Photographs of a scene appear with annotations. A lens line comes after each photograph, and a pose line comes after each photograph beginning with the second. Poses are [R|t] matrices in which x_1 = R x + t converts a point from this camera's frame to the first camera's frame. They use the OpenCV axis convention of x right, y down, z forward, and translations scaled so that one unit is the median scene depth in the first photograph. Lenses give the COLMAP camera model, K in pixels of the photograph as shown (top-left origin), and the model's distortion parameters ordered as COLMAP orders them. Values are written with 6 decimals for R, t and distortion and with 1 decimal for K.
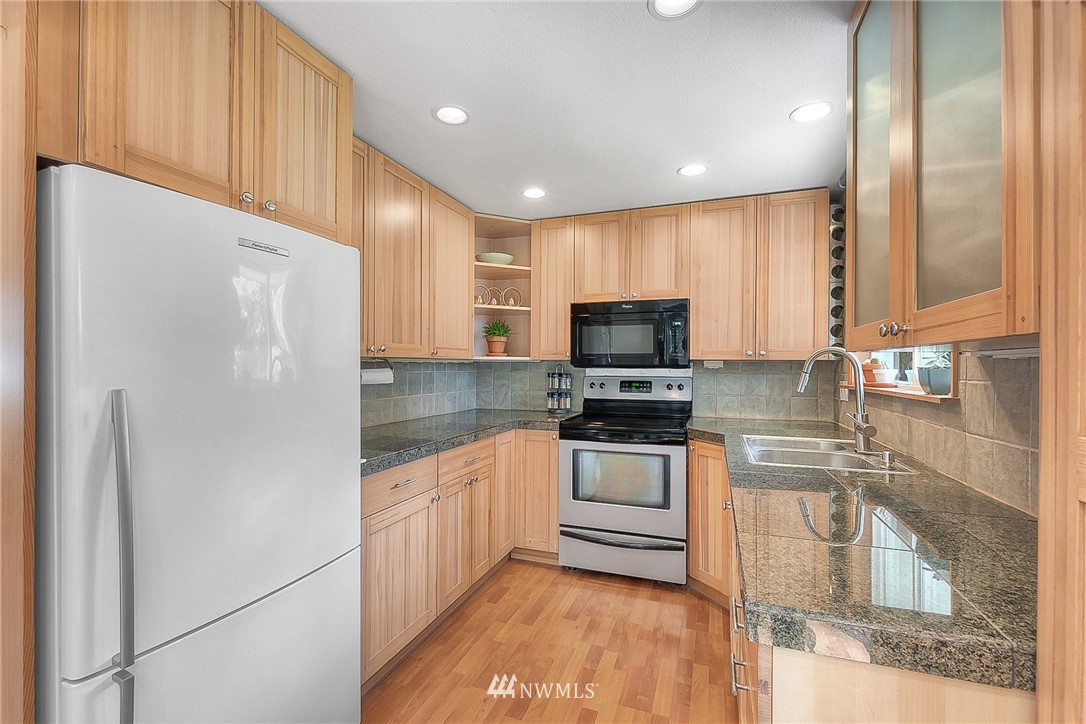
lens RADIAL K [[460.8, 0, 543.0], [0, 460.8, 362.0], [0, 0, 1]] dist [0.000090, -0.000040]
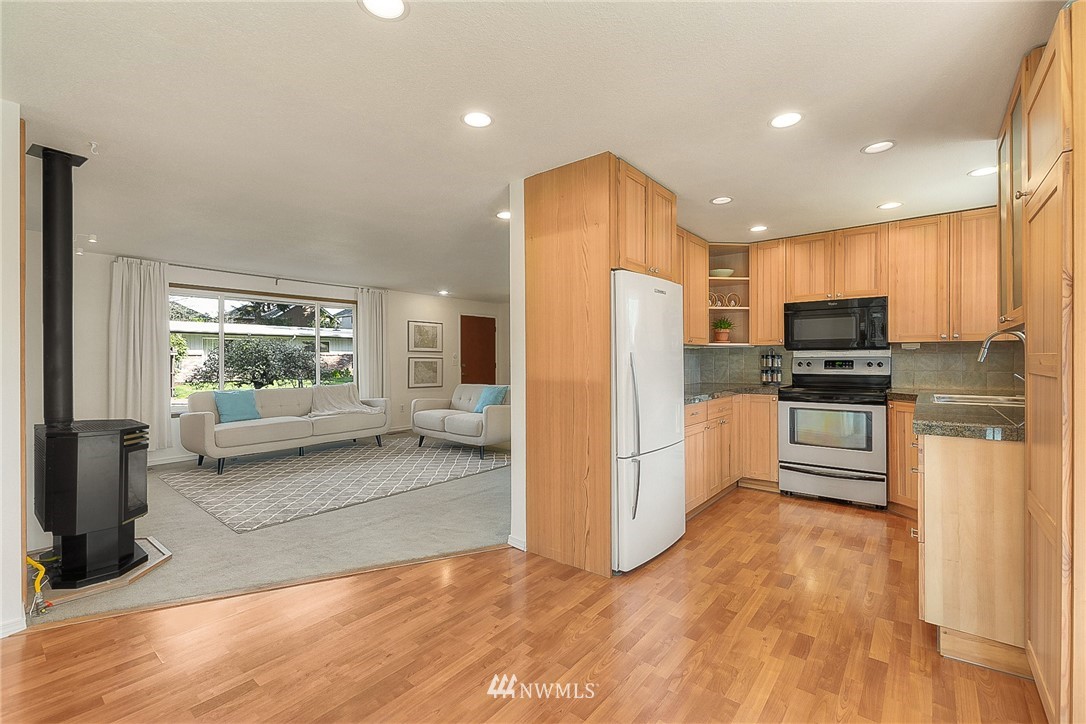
lens RADIAL K [[466.6, 0, 537.6], [0, 466.6, 357.4], [0, 0, 1]] dist [0.001032, -0.000307]
pose [[0.943720, -0.008498, -0.330635, -0.177268], [0.009251, 0.999957, 0.000703, 0.026233], [0.330615, -0.003722, 0.943758, -0.560100]]
